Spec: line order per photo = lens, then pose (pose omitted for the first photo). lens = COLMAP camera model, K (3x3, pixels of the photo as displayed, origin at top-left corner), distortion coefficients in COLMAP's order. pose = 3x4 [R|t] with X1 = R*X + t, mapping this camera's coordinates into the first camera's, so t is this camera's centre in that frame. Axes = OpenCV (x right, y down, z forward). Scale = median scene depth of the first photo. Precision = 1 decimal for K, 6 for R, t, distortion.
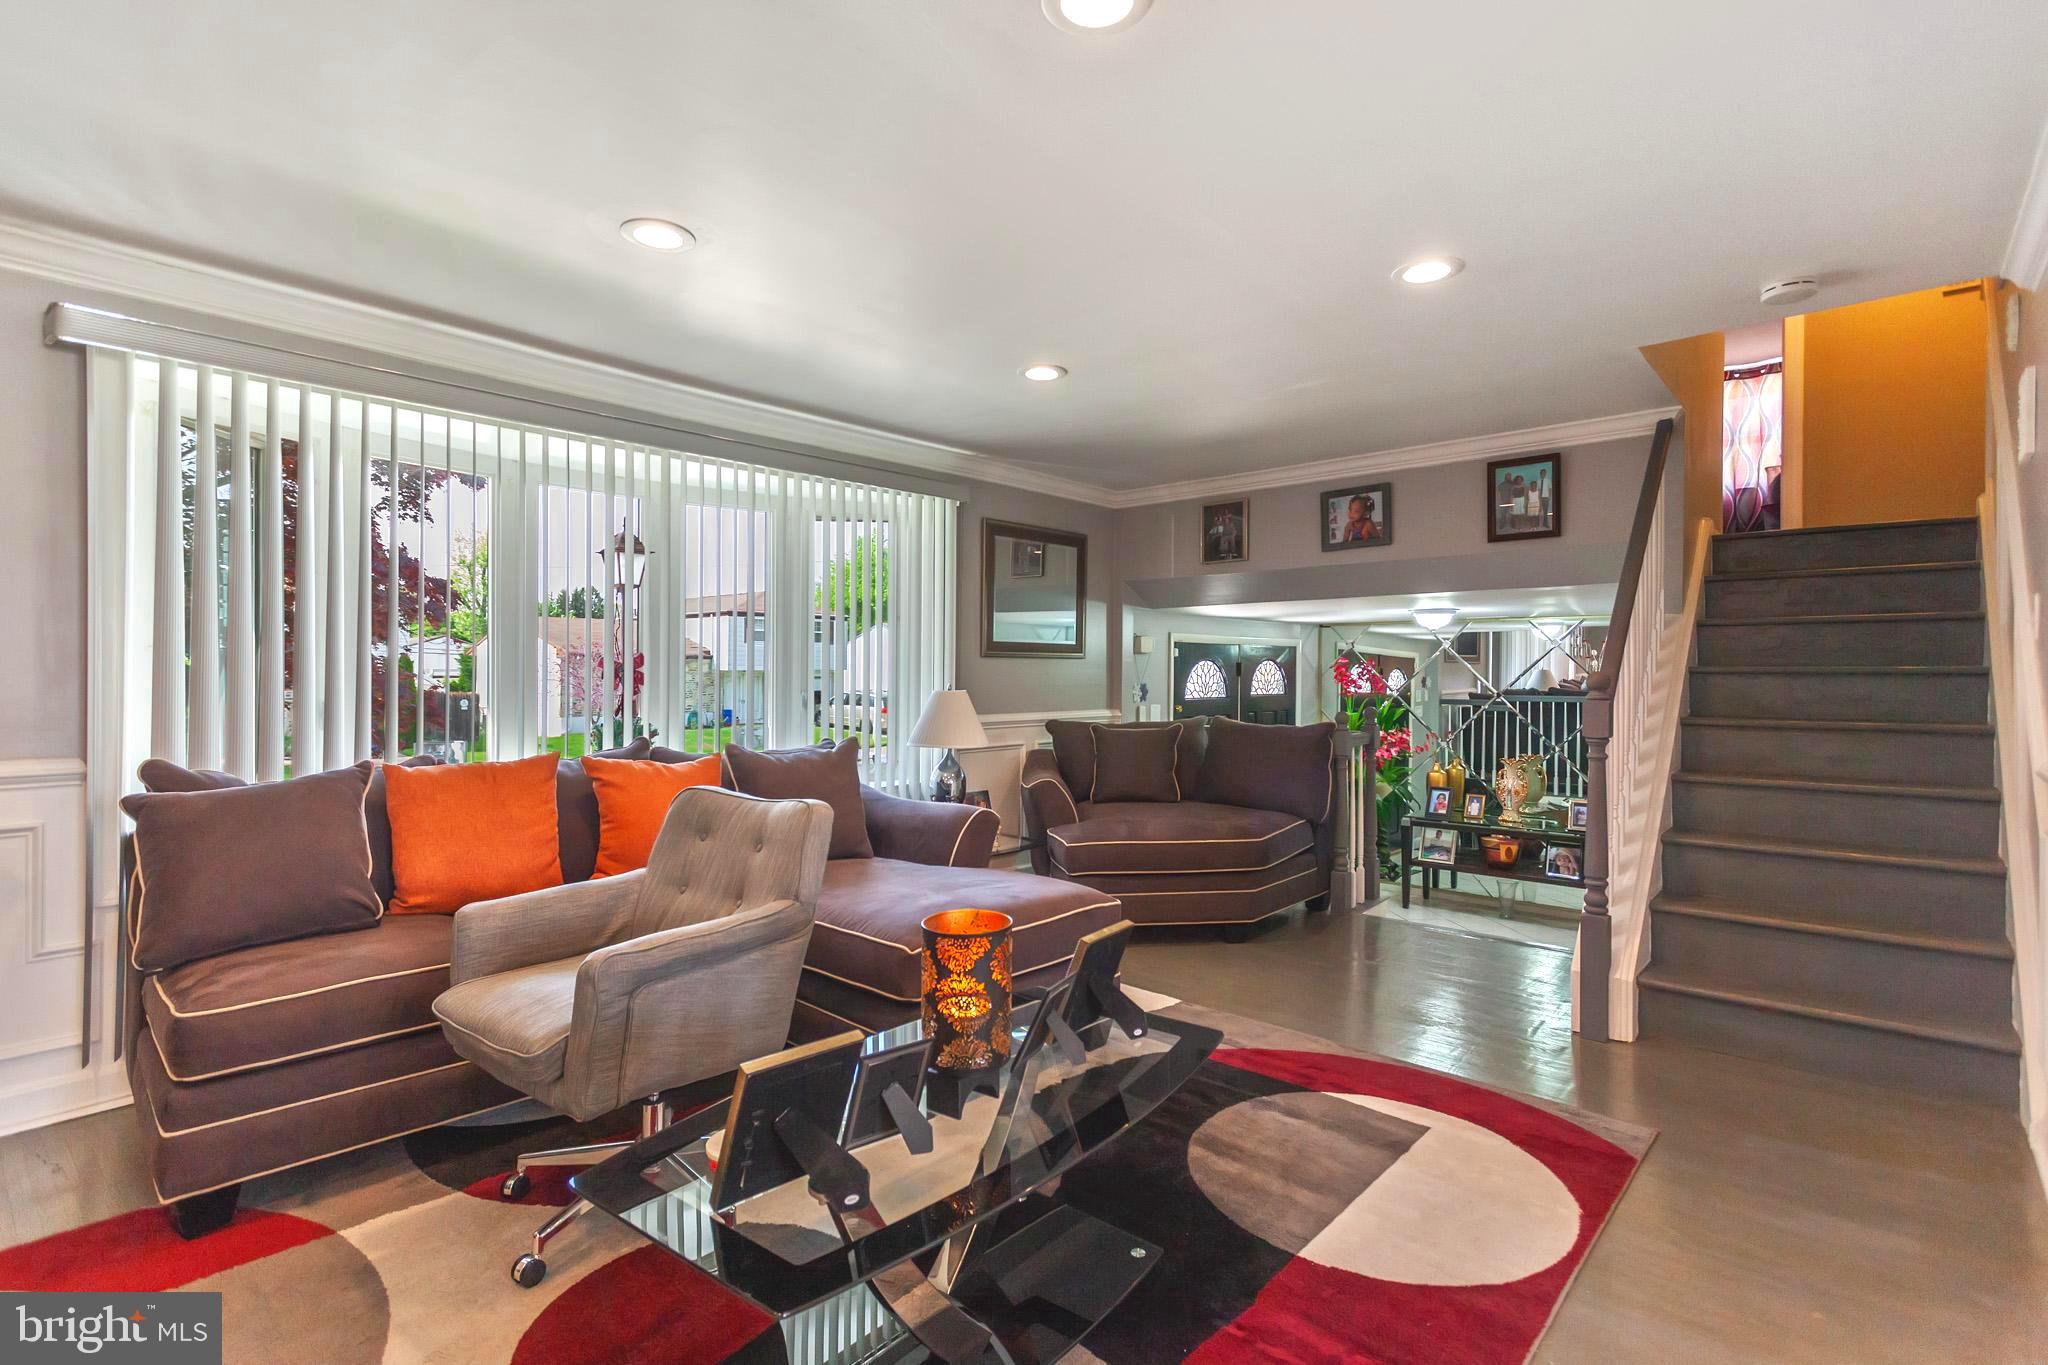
lens RADIAL K [[978.2, 0, 1033.3], [0, 978.2, 677.7], [0, 0, 1]] dist [0.009823, -0.000038]
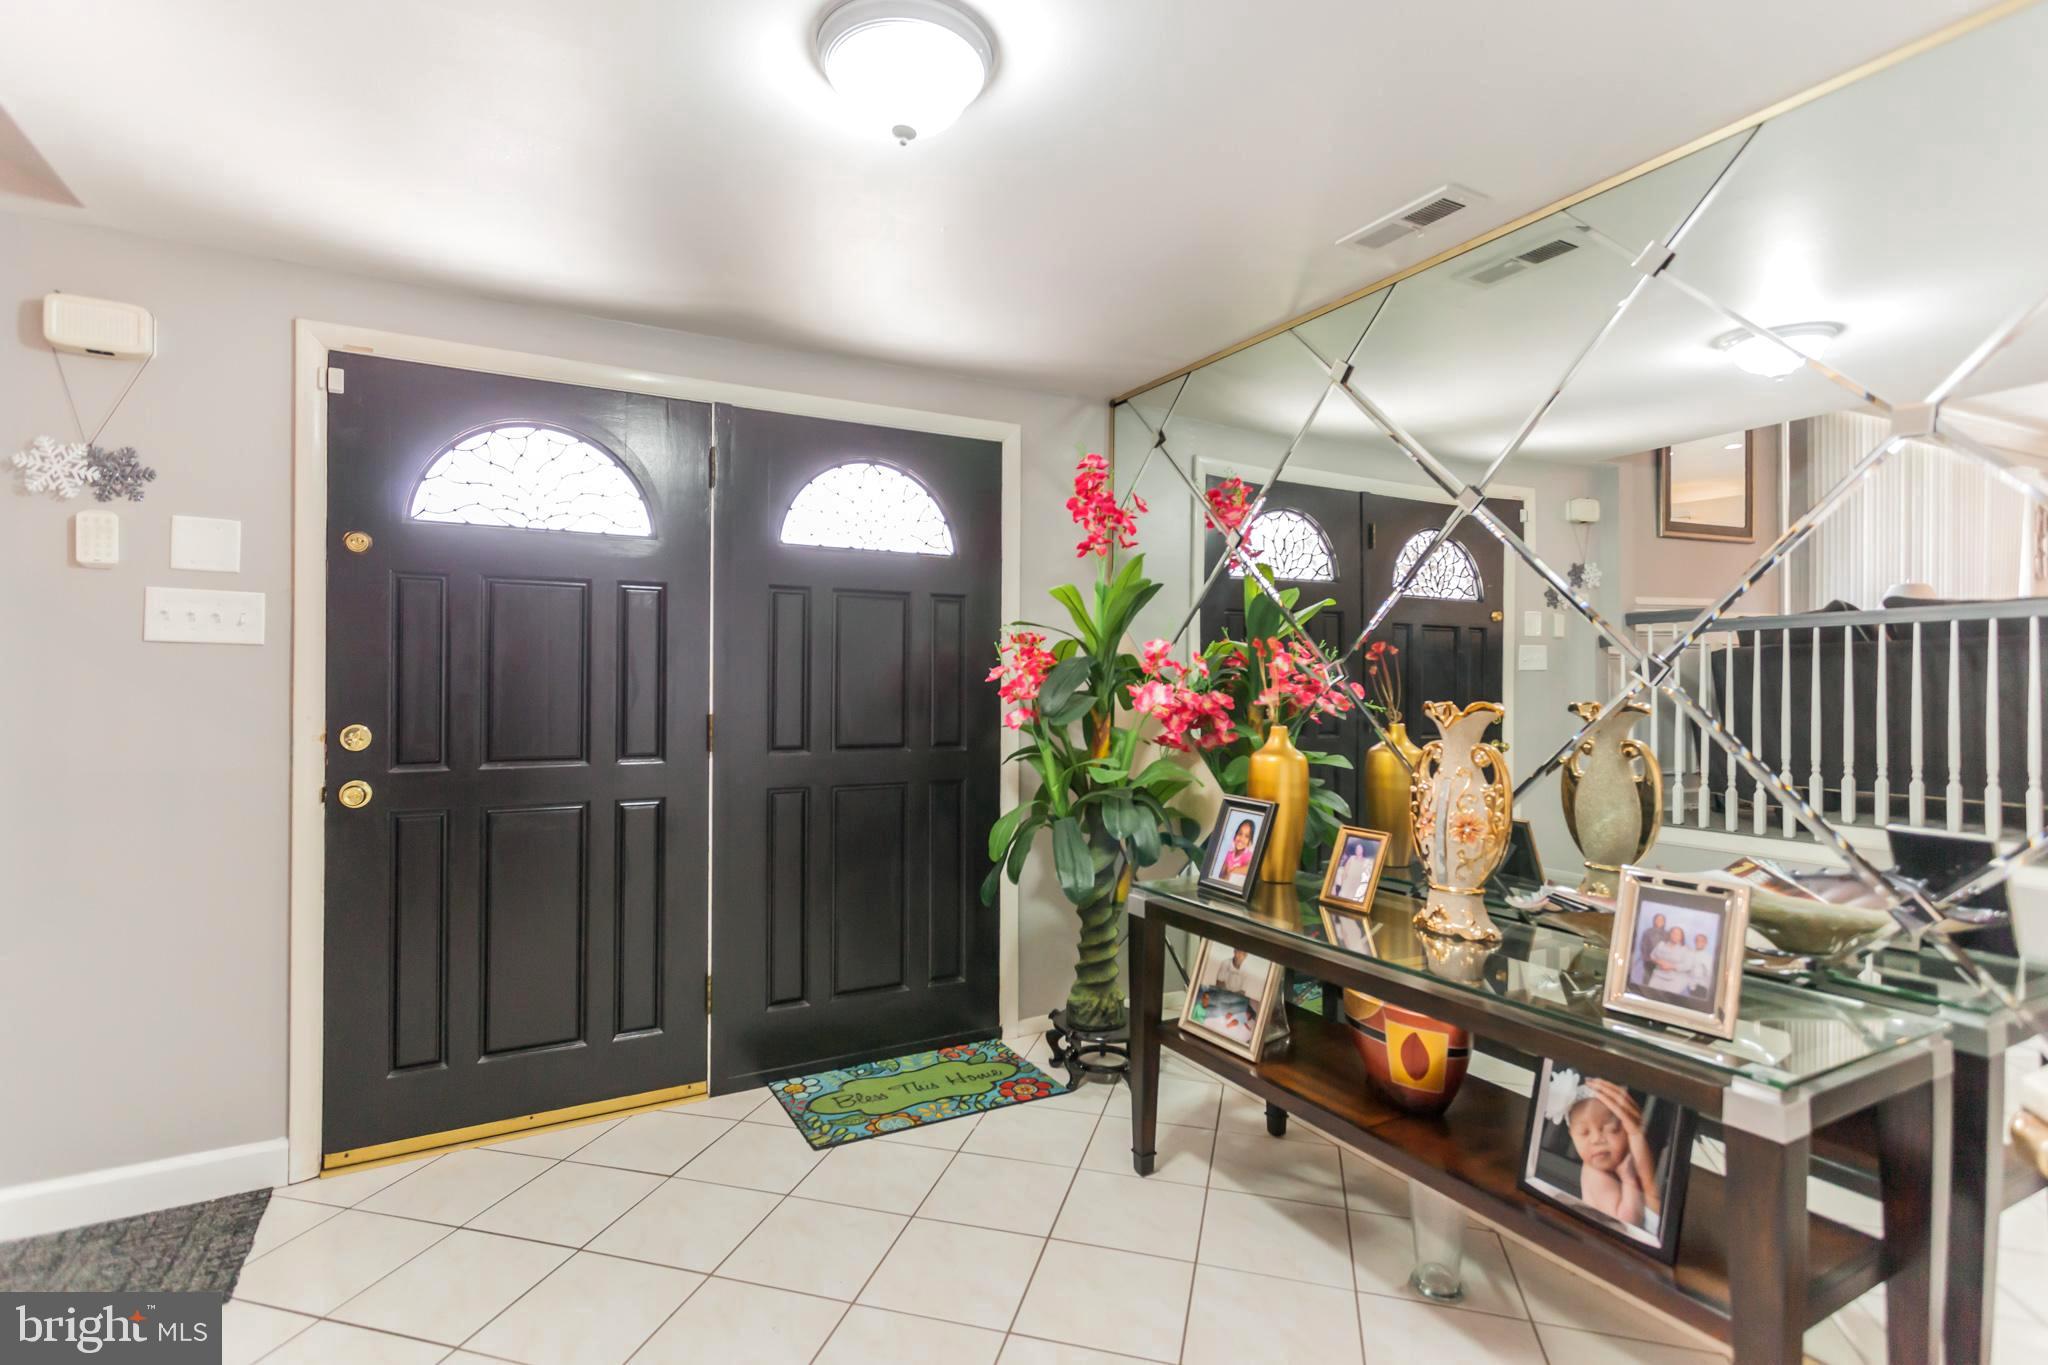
lens RADIAL K [[978.2, 0, 1016.2], [0, 978.2, 684.4], [0, 0, 1]] dist [0.009823, -0.000038]
pose [[0.949667, 0.001734, -0.313256, 0.446860], [-0.003548, 0.999980, -0.005221, 0.076632], [0.313241, 0.006070, 0.949654, 0.683431]]
